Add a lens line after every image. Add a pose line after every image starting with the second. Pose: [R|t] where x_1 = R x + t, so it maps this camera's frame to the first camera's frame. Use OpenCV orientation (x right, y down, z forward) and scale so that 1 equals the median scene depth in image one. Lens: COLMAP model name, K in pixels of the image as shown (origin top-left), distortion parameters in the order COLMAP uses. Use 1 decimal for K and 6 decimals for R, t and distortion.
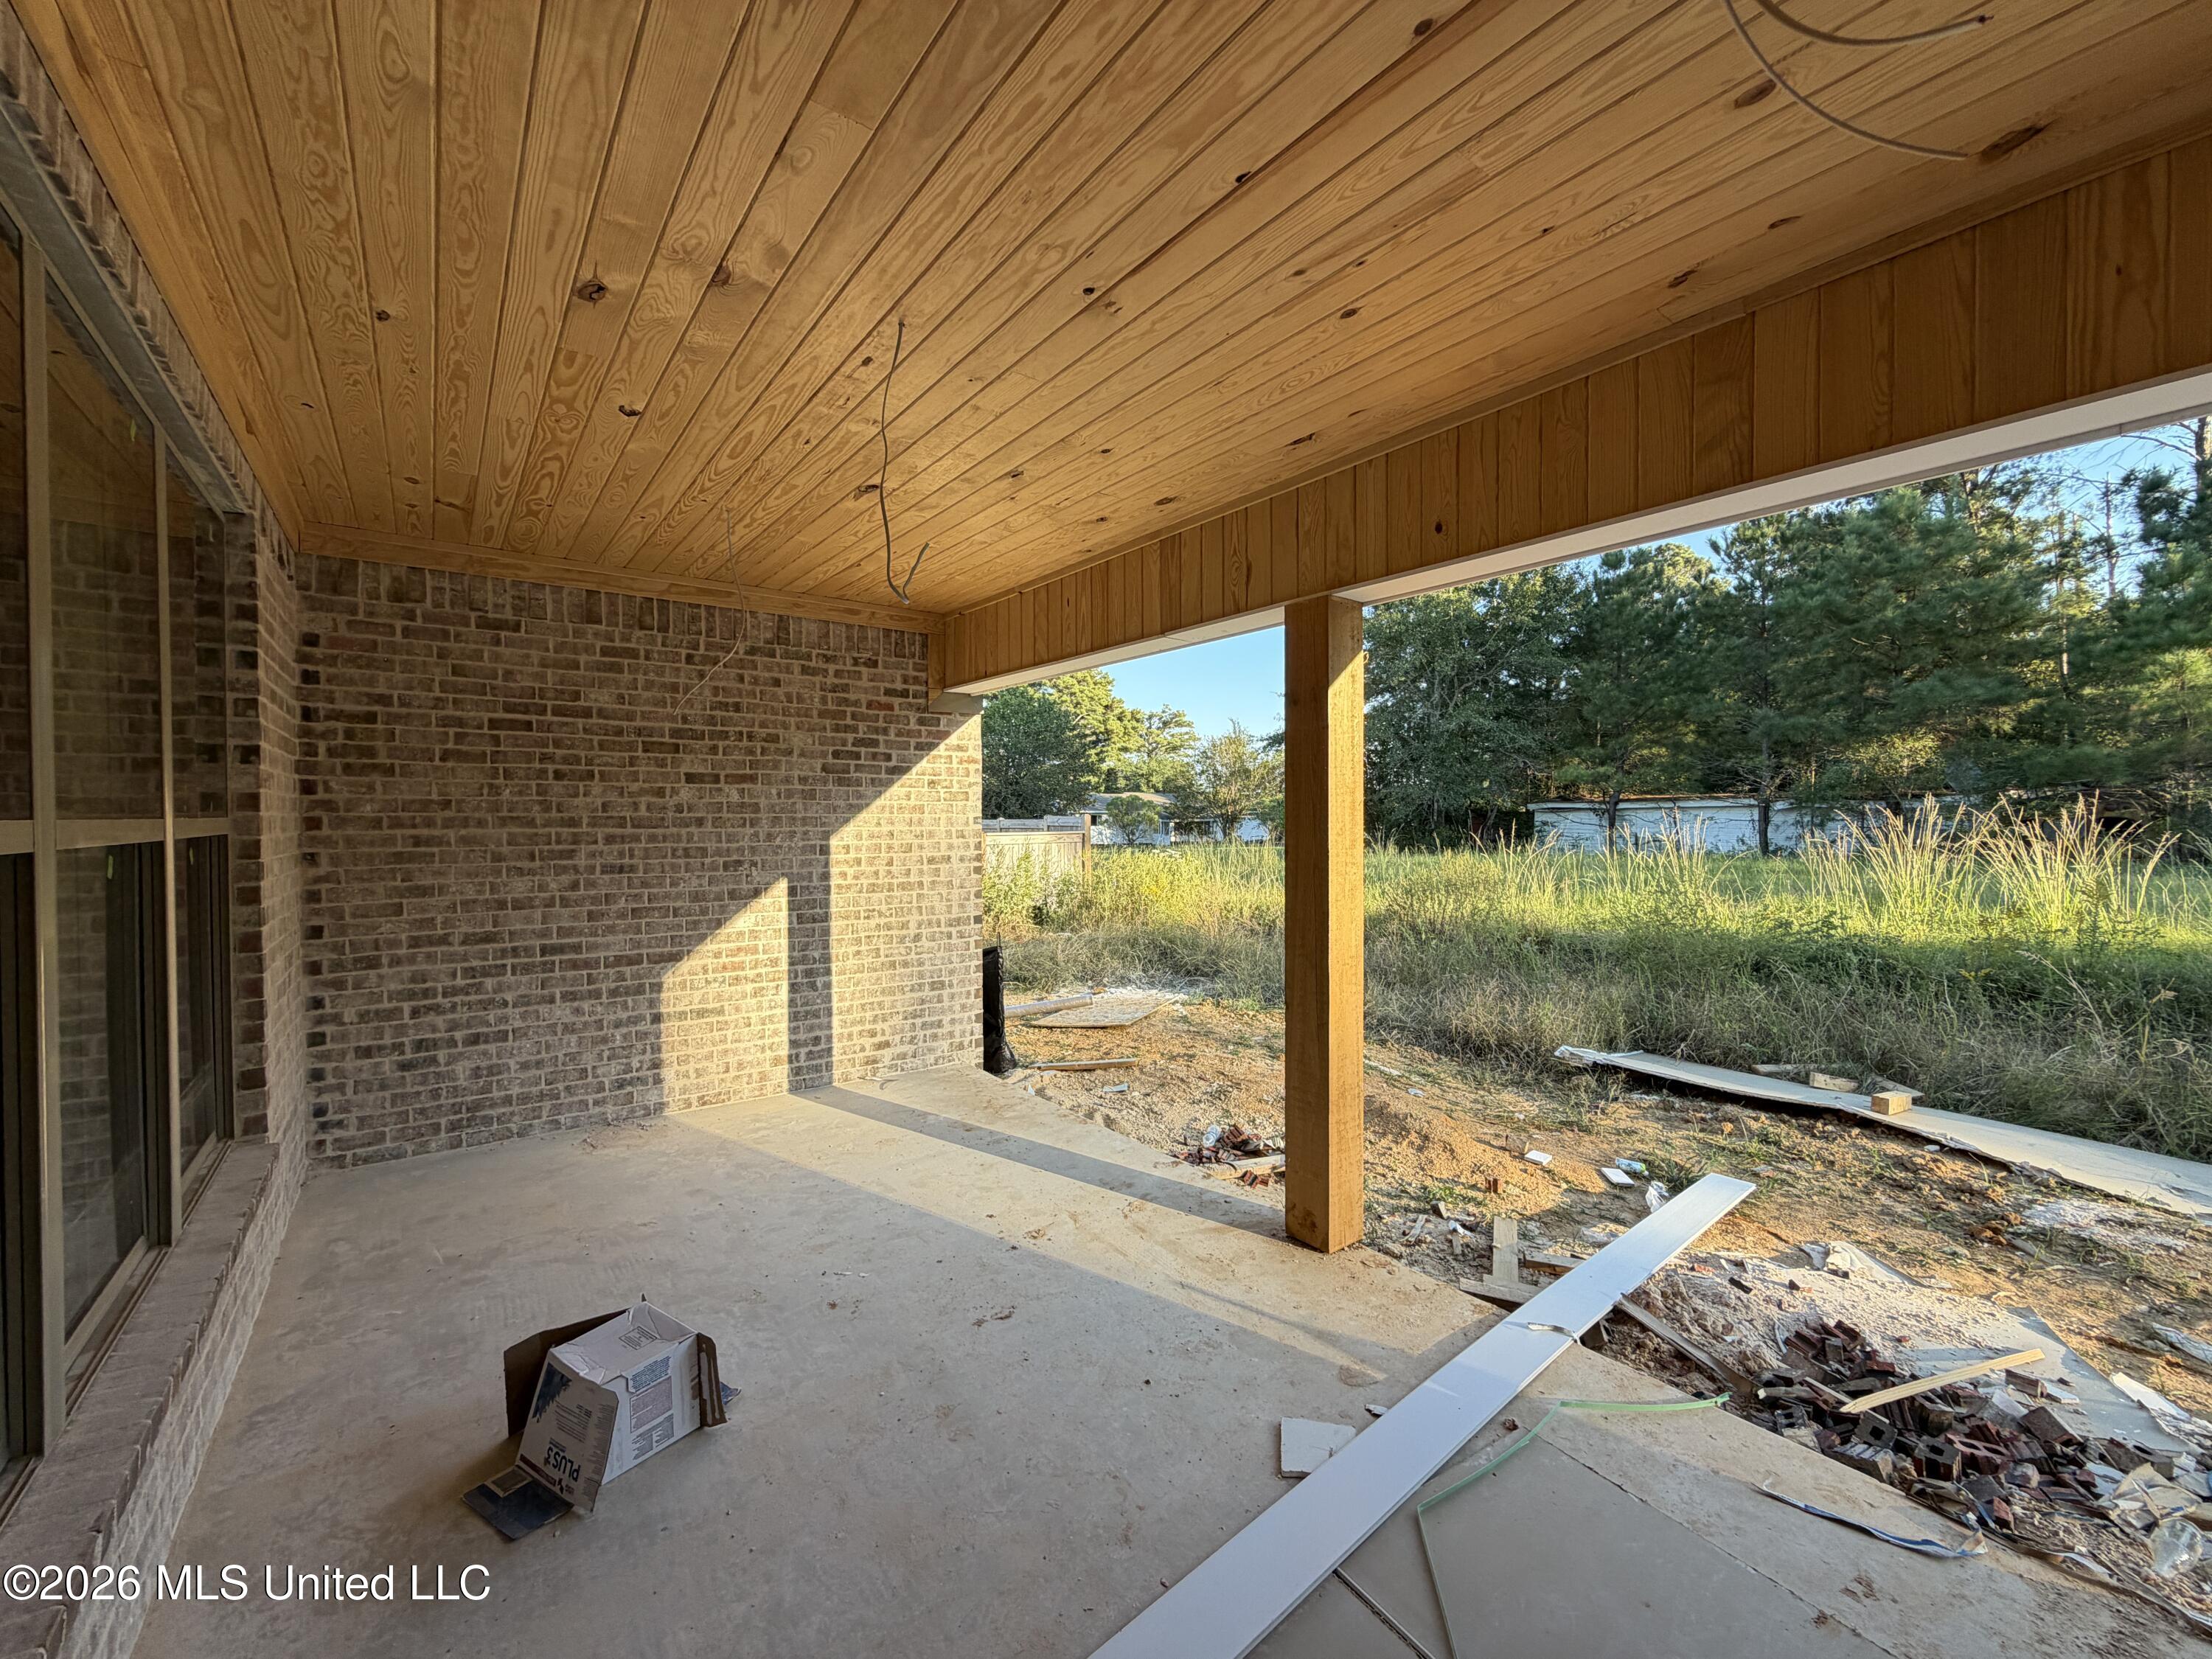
lens RADIAL K [[879.7, 0, 1101.9], [0, 879.7, 823.0], [0, 0, 1]] dist [-0.000721, -0.000494]
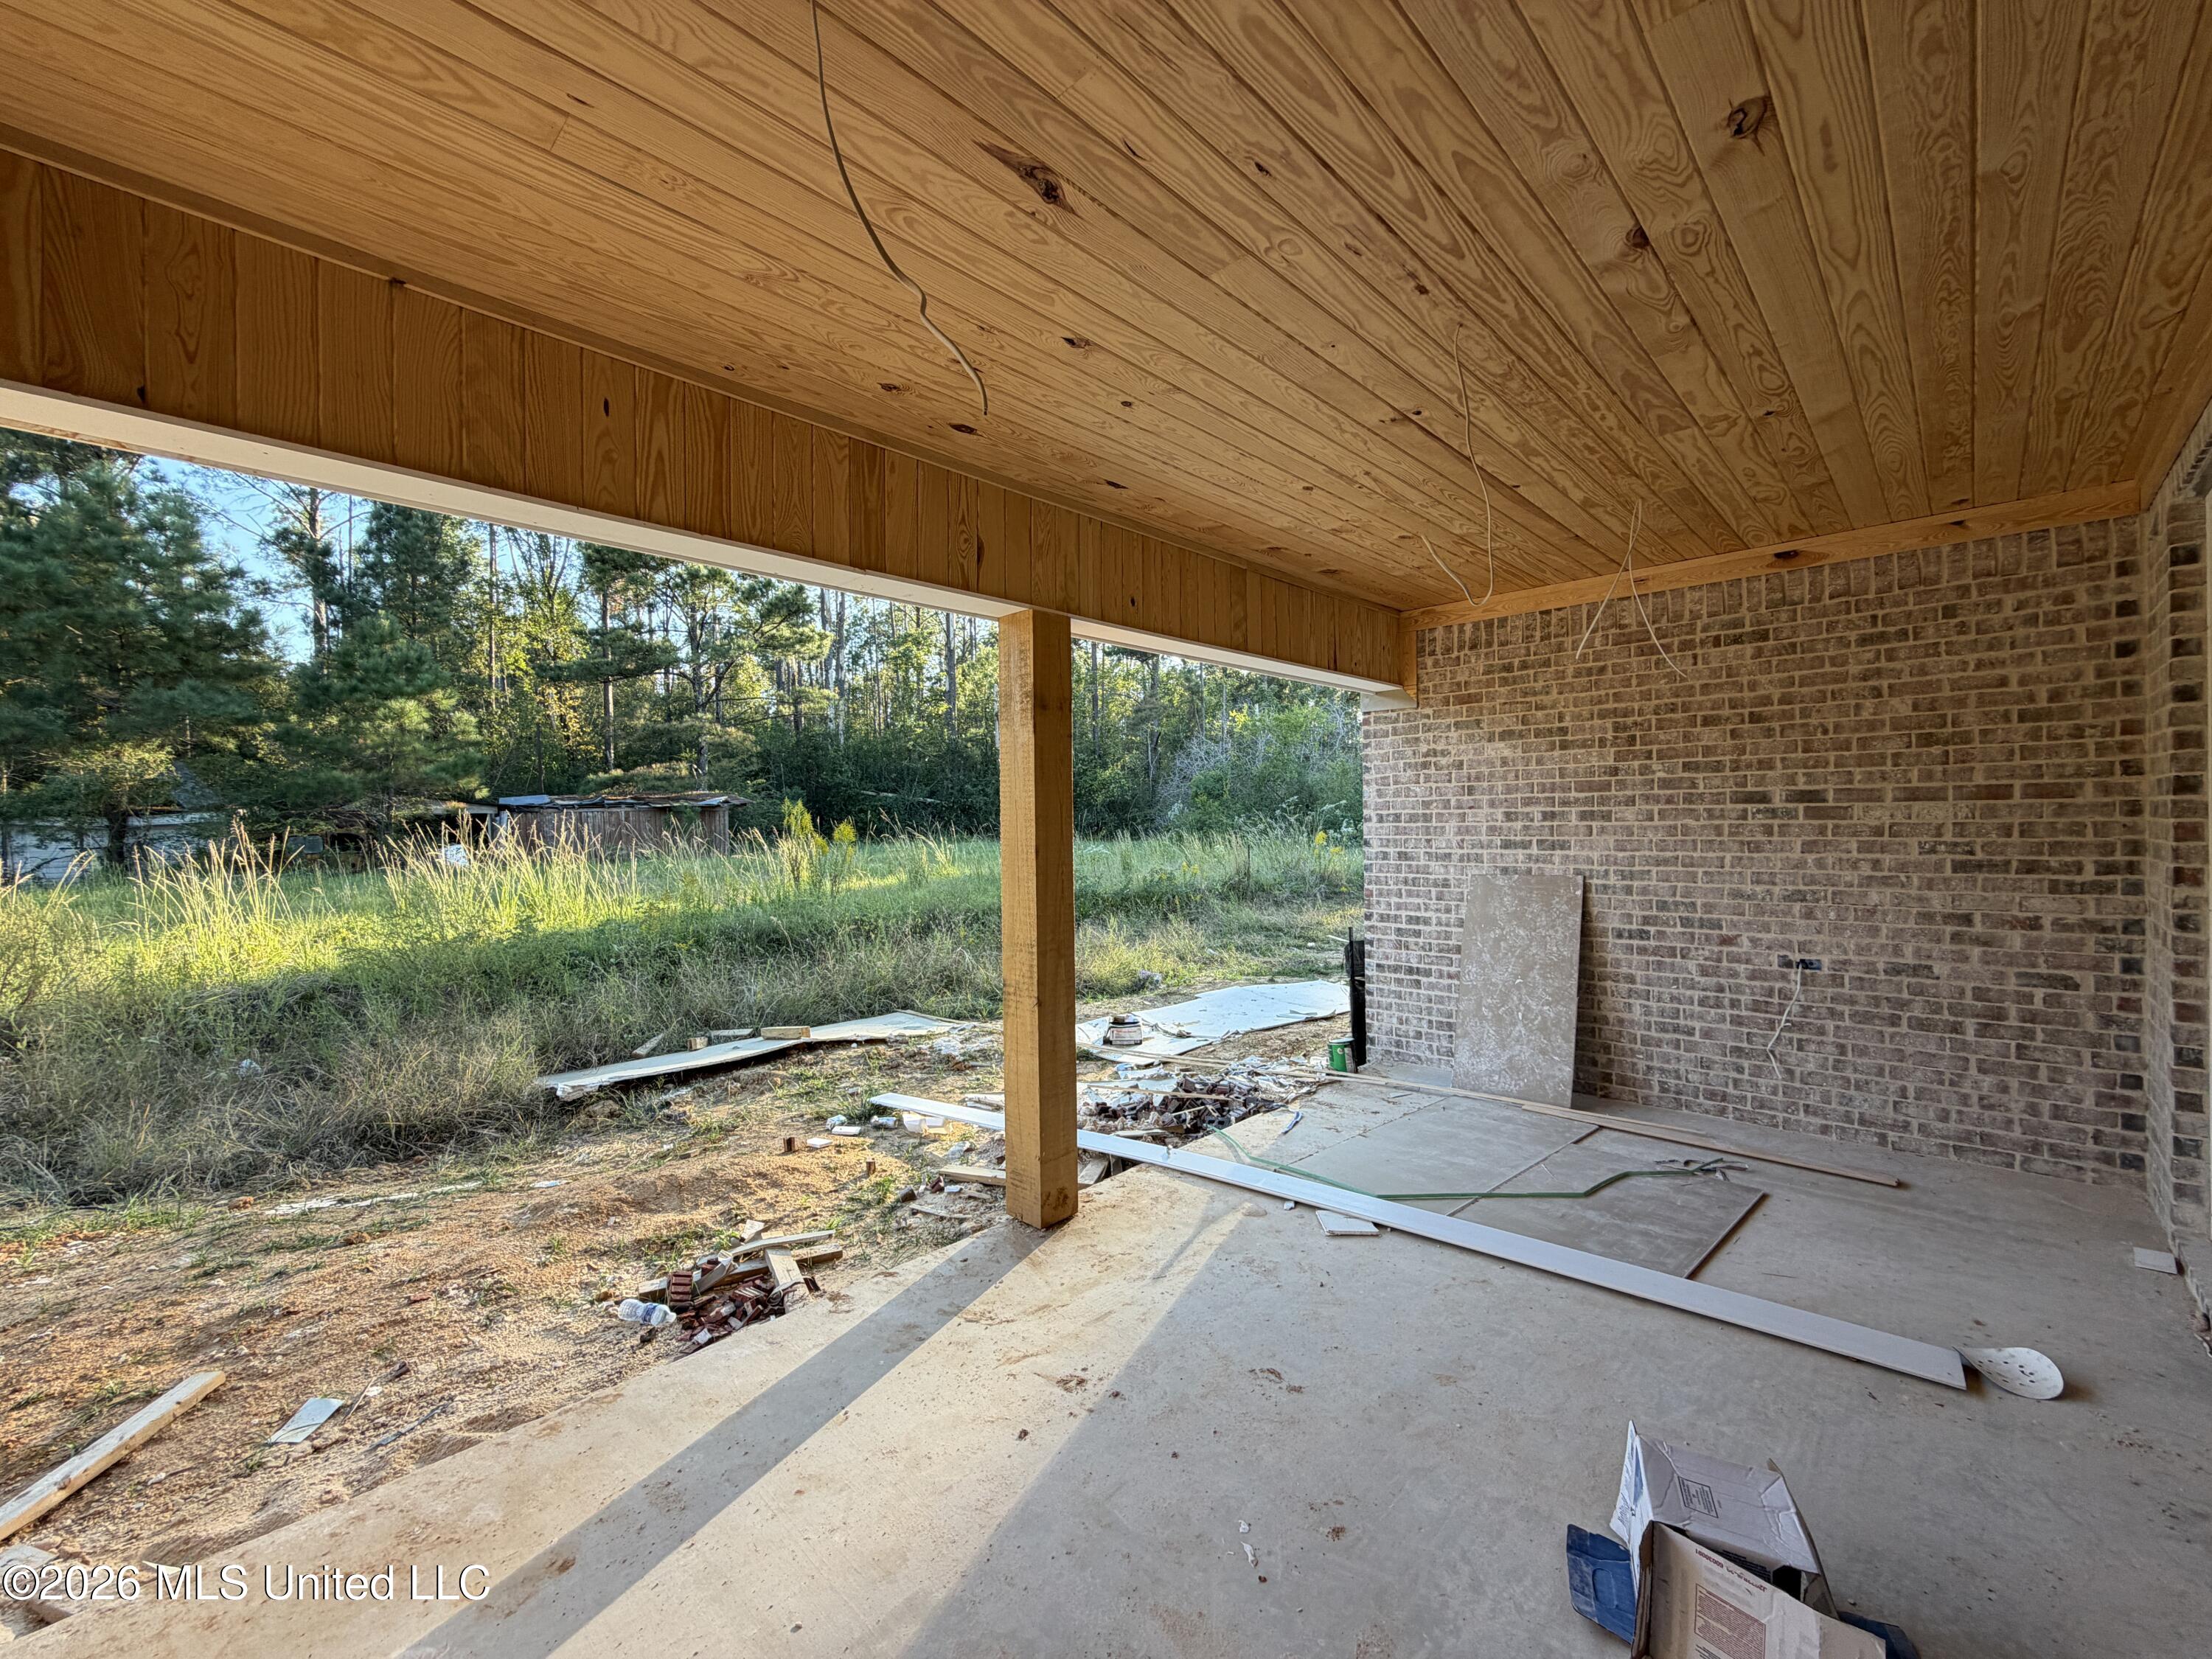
lens RADIAL K [[879.7, 0, 1089.3], [0, 879.7, 829.6], [0, 0, 1]] dist [-0.000721, -0.000494]
pose [[-0.134805, -0.002769, 0.990868, -0.621361], [0.018411, 0.999816, 0.005299, 0.001113], [-0.990701, 0.018957, -0.134729, 0.832225]]
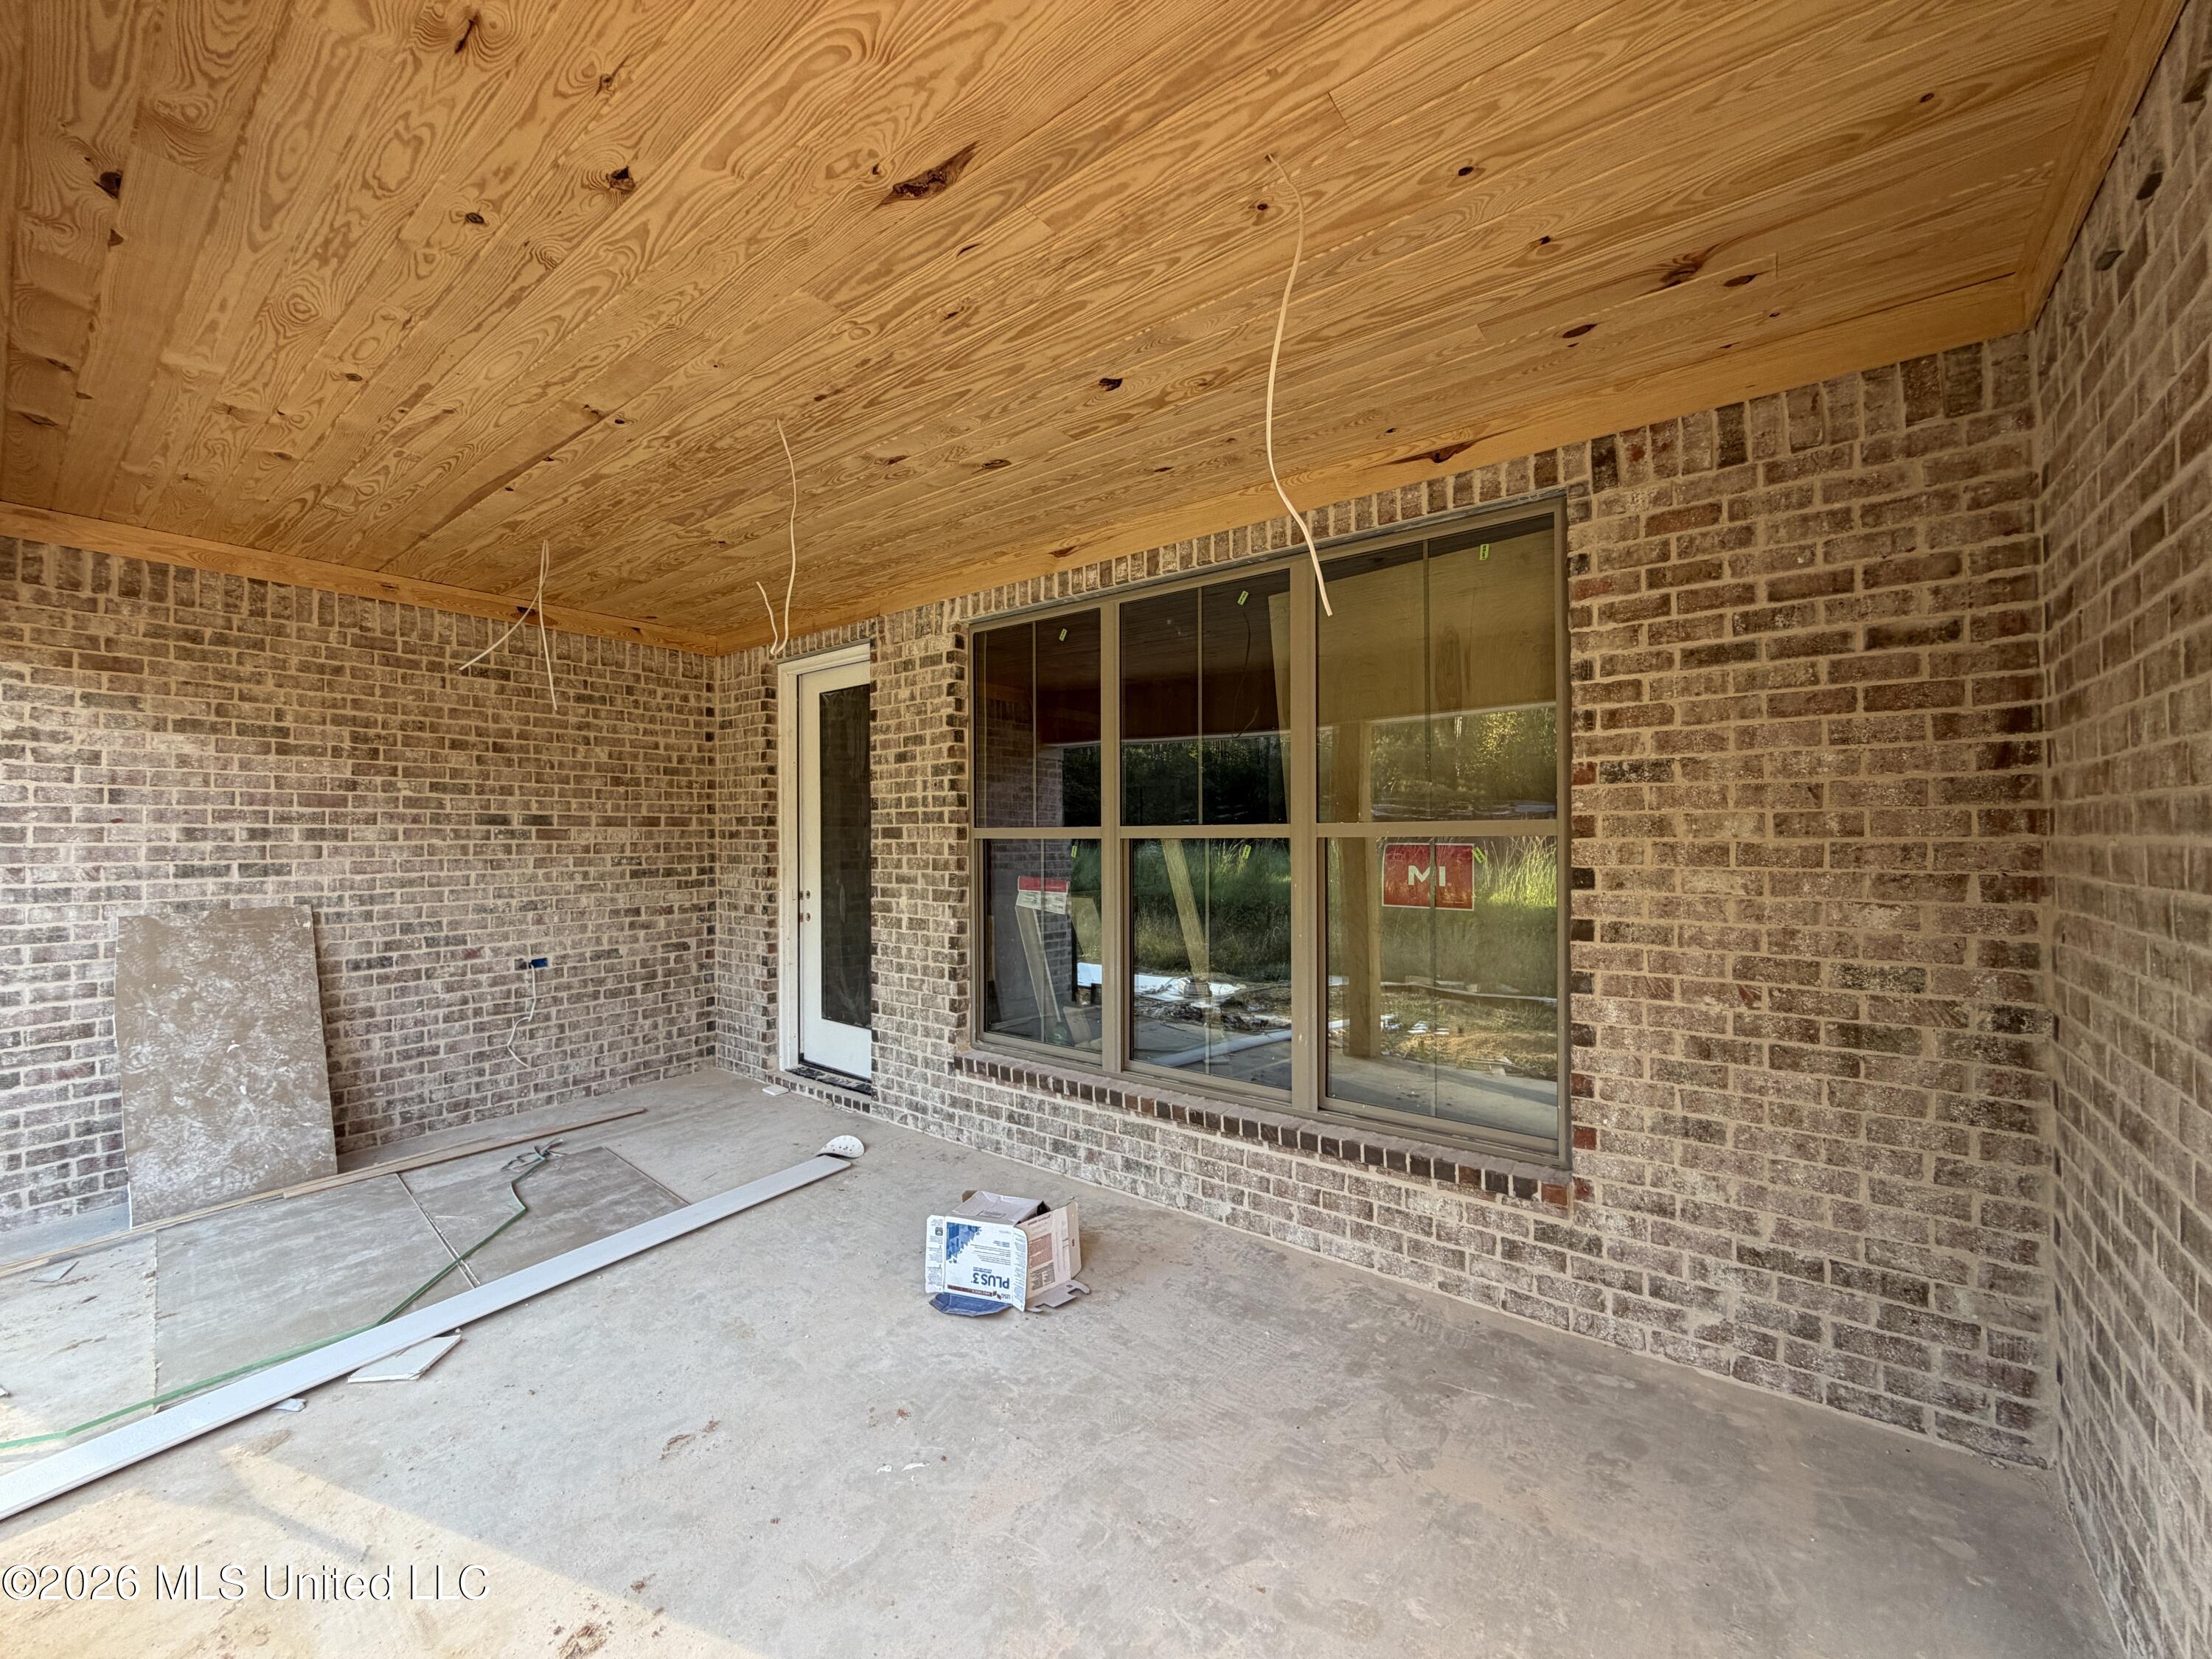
lens RADIAL K [[879.7, 0, 1106.9], [0, 879.7, 831.1], [0, 0, 1]] dist [-0.000721, -0.000494]
pose [[-0.966191, 0.005307, -0.257774, -0.184203], [0.005158, 0.999986, 0.001253, 0.000614], [0.257777, -0.000119, -0.966204, 1.211414]]
